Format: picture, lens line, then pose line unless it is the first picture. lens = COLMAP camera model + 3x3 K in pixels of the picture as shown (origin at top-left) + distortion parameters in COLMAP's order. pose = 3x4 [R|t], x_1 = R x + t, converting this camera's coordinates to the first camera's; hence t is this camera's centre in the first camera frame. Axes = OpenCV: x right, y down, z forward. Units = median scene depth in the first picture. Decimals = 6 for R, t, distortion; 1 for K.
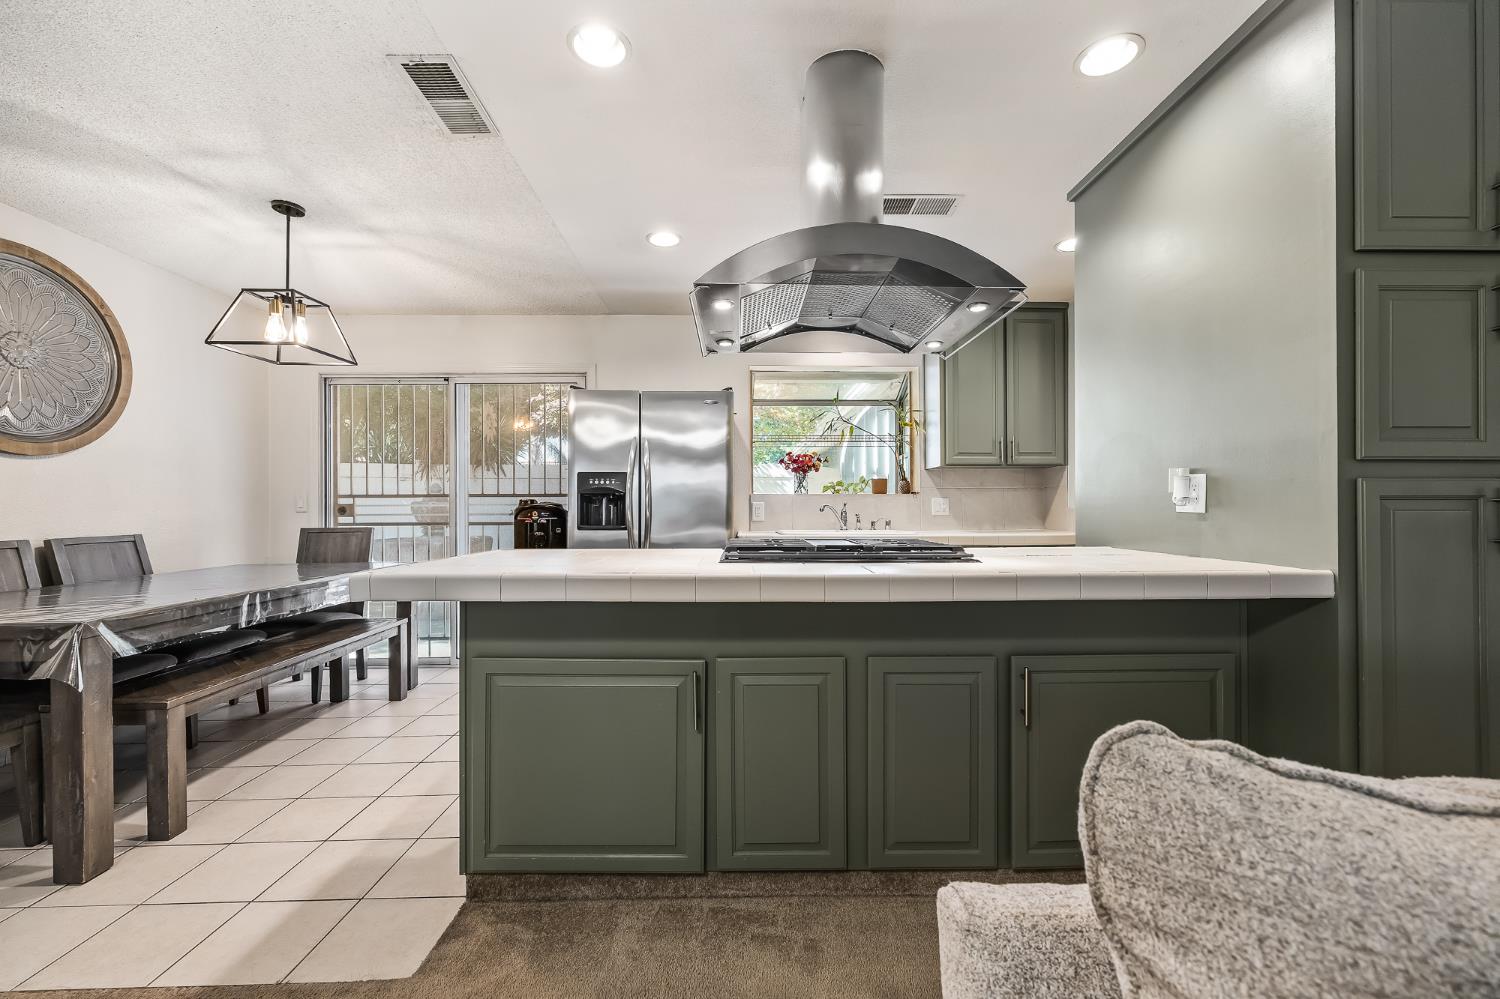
lens RADIAL K [[609.5, 0, 750.0], [0, 609.5, 499.5], [0, 0, 1]] dist [-0.002748, -0.000308]
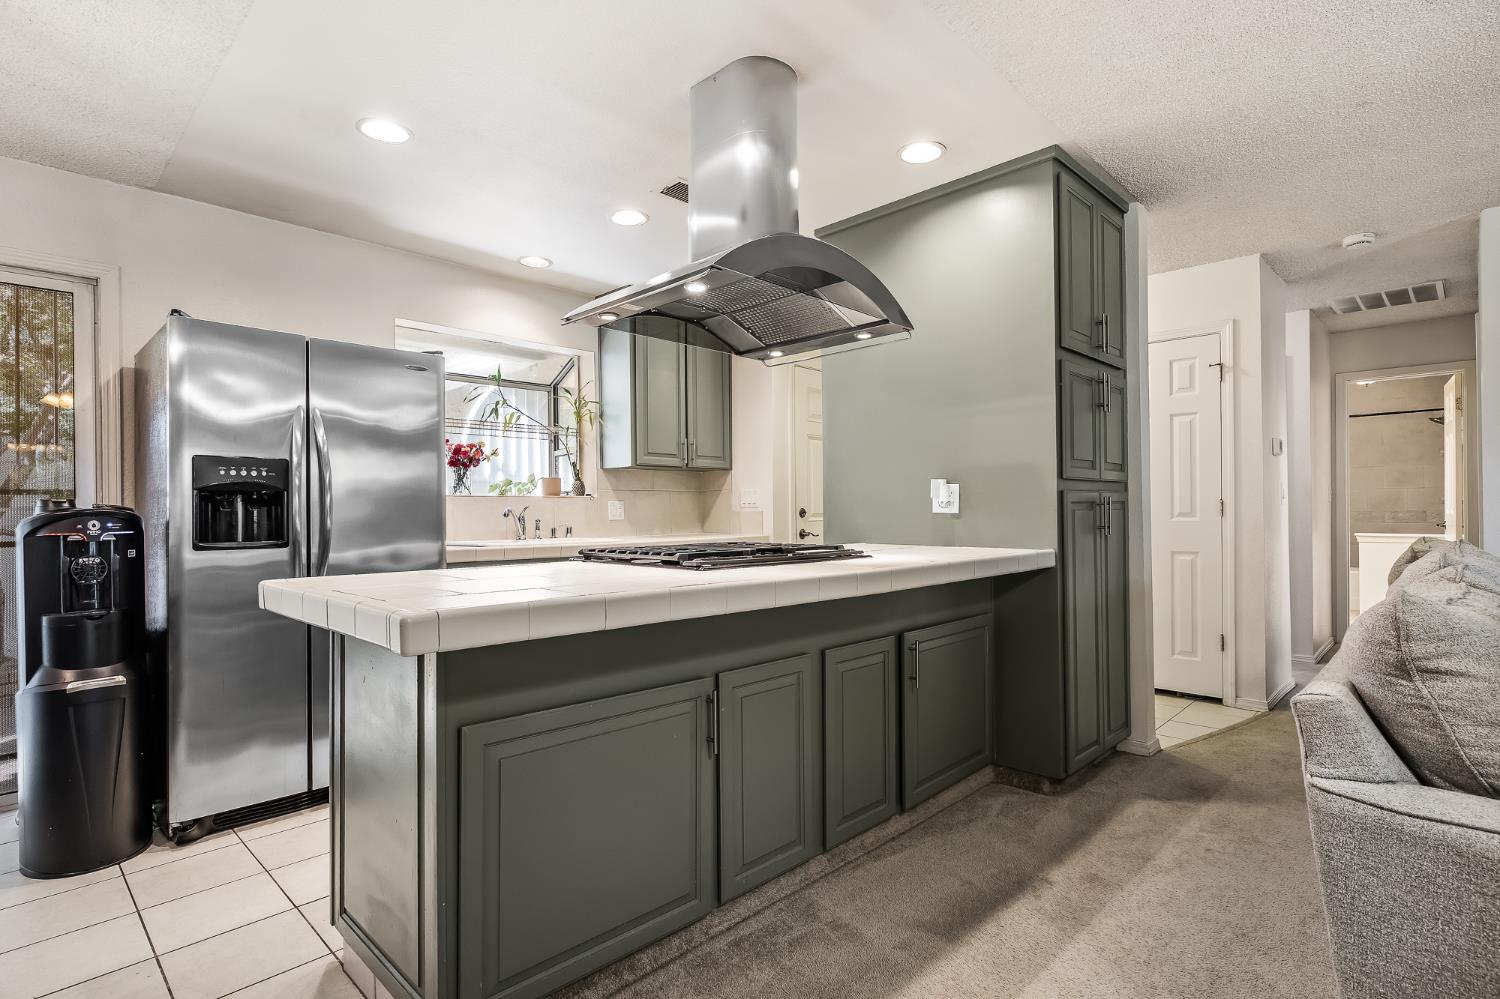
lens RADIAL K [[754.7, 0, 750.0], [0, 754.7, 499.5], [0, 0, 1]] dist [-0.001704, -0.000244]
pose [[0.708186, 0.006982, 0.705992, -0.418486], [-0.003226, 0.999973, -0.006653, 0.002369], [-0.706019, 0.002434, 0.708189, 0.081132]]
